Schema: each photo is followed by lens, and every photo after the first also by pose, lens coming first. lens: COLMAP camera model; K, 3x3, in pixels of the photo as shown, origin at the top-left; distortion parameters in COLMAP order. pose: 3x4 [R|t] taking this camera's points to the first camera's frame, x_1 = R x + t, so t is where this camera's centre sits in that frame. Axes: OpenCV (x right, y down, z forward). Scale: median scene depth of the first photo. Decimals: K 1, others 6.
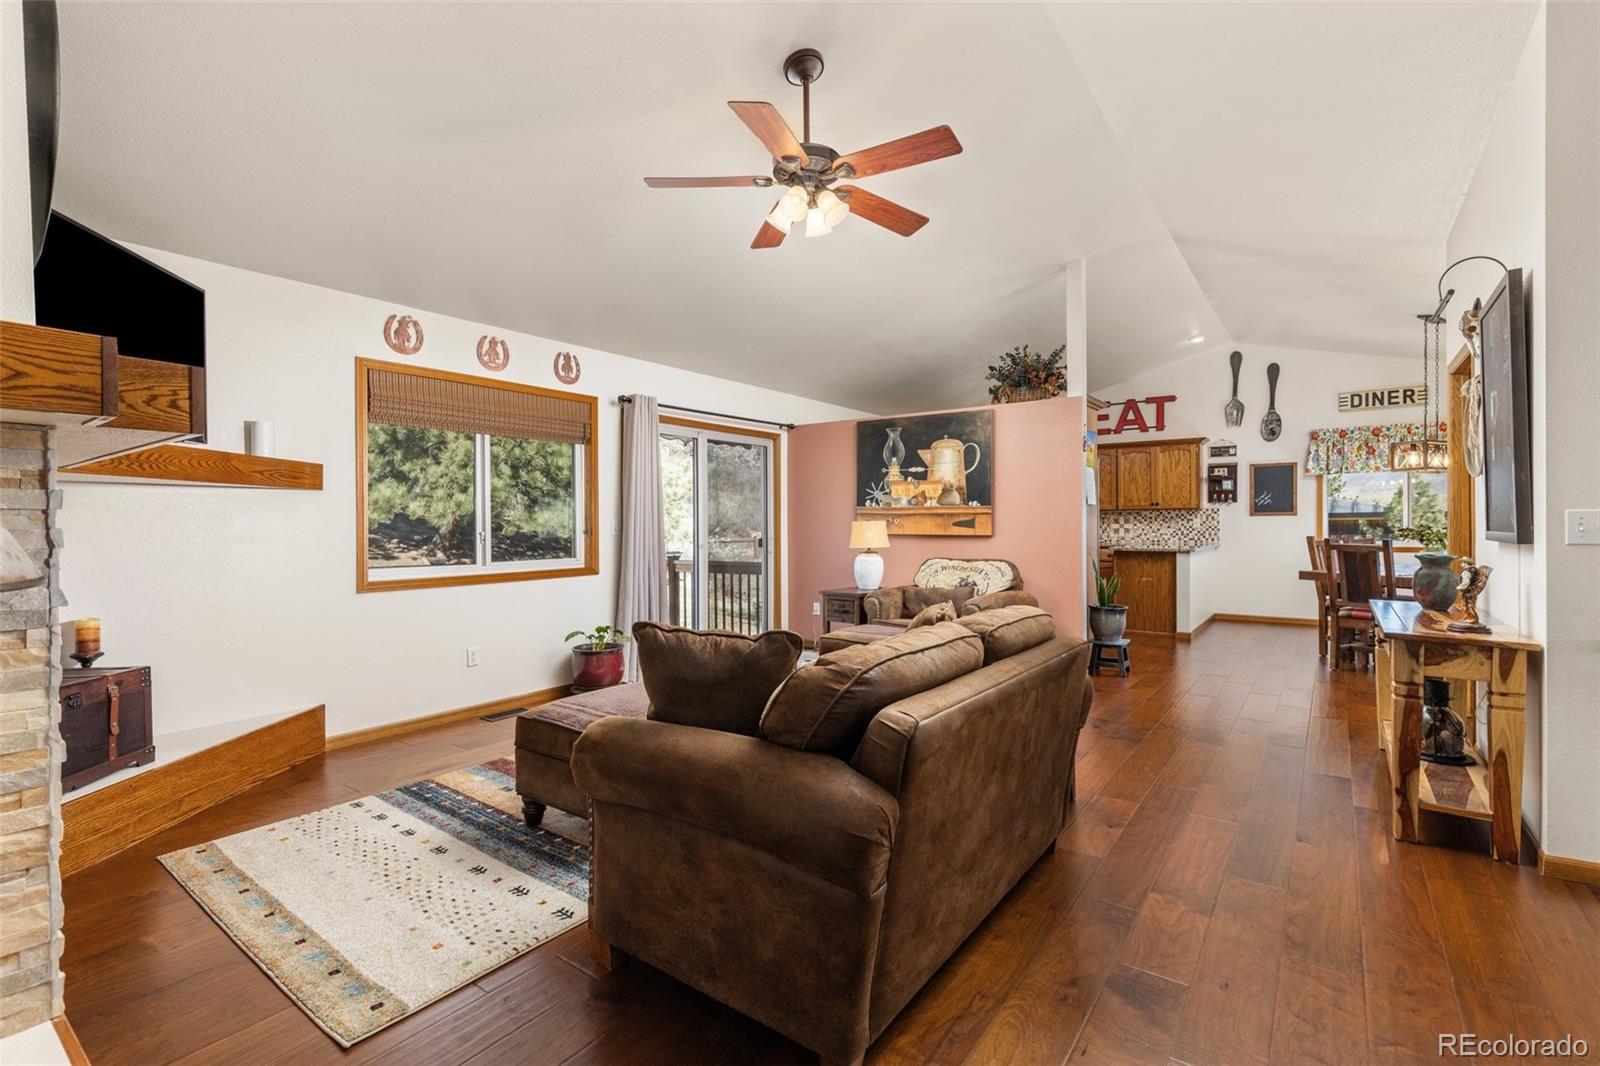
lens RADIAL K [[715.0, 0, 800.0], [0, 715.0, 533.0], [0, 0, 1]] dist [0.002121, 0.000330]
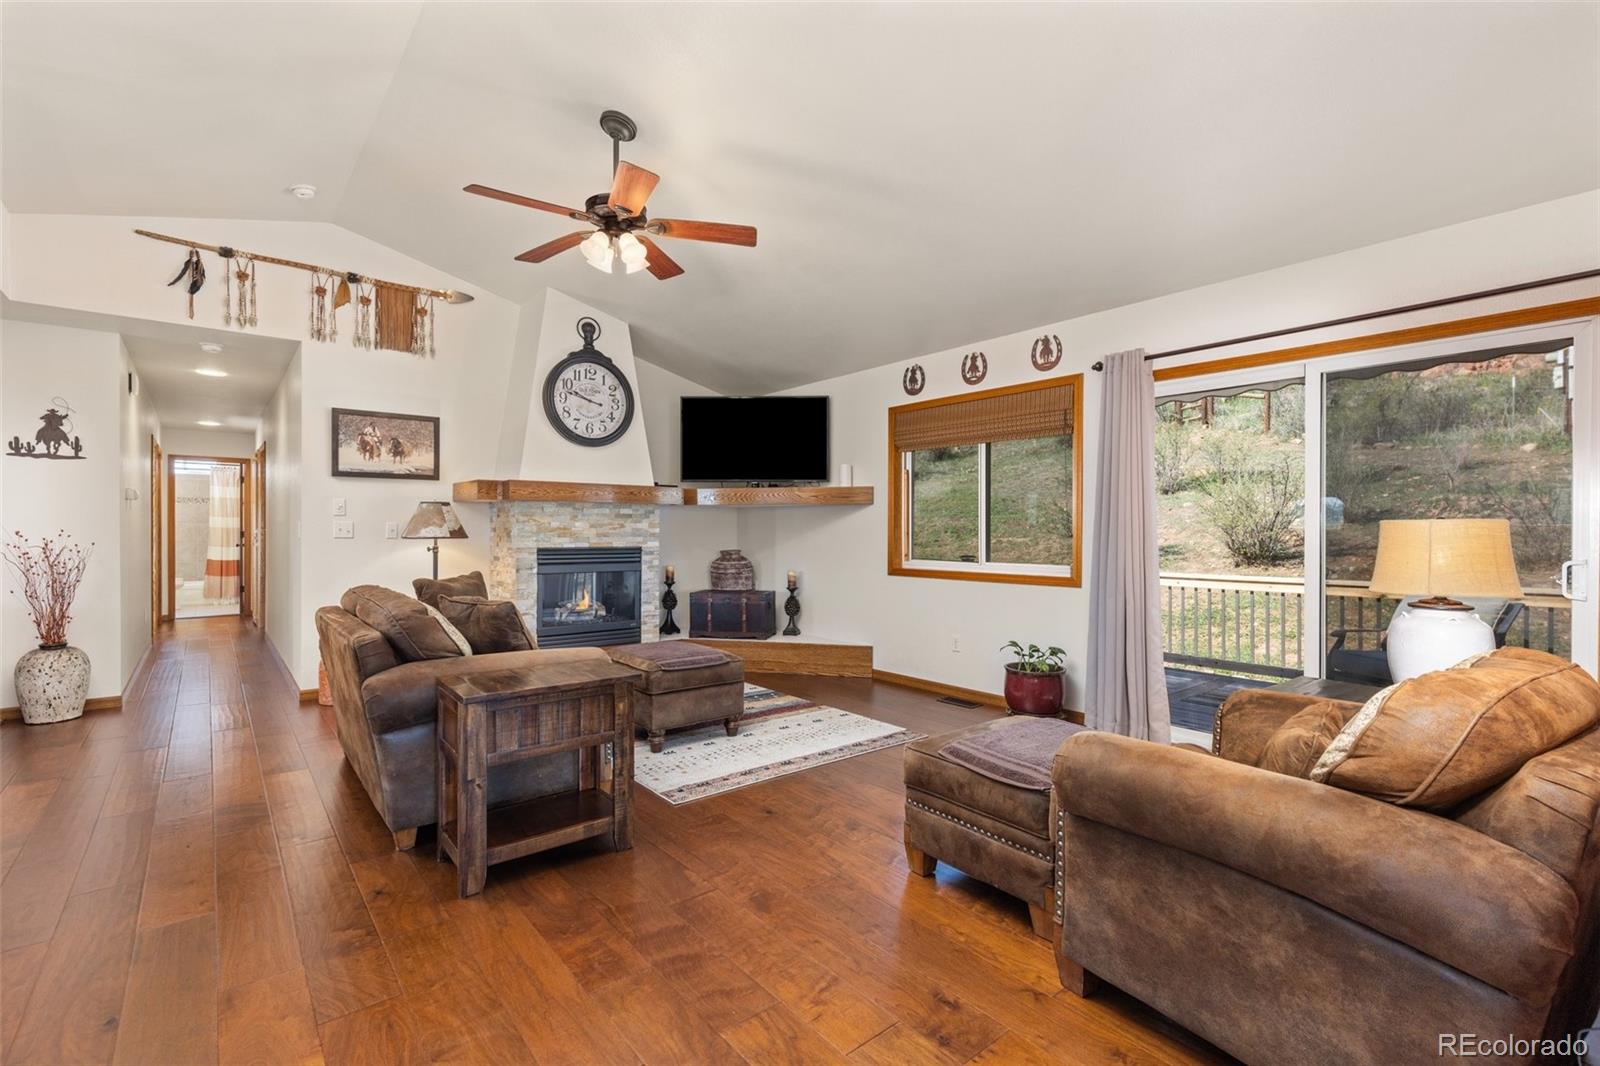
lens RADIAL K [[715.0, 0, 800.0], [0, 715.0, 533.0], [0, 0, 1]] dist [0.002121, 0.000330]
pose [[-0.241296, 0.013281, -0.970361, 0.658157], [-0.008131, 0.999844, 0.015707, -0.016305], [0.970417, 0.011680, -0.241150, 0.968096]]
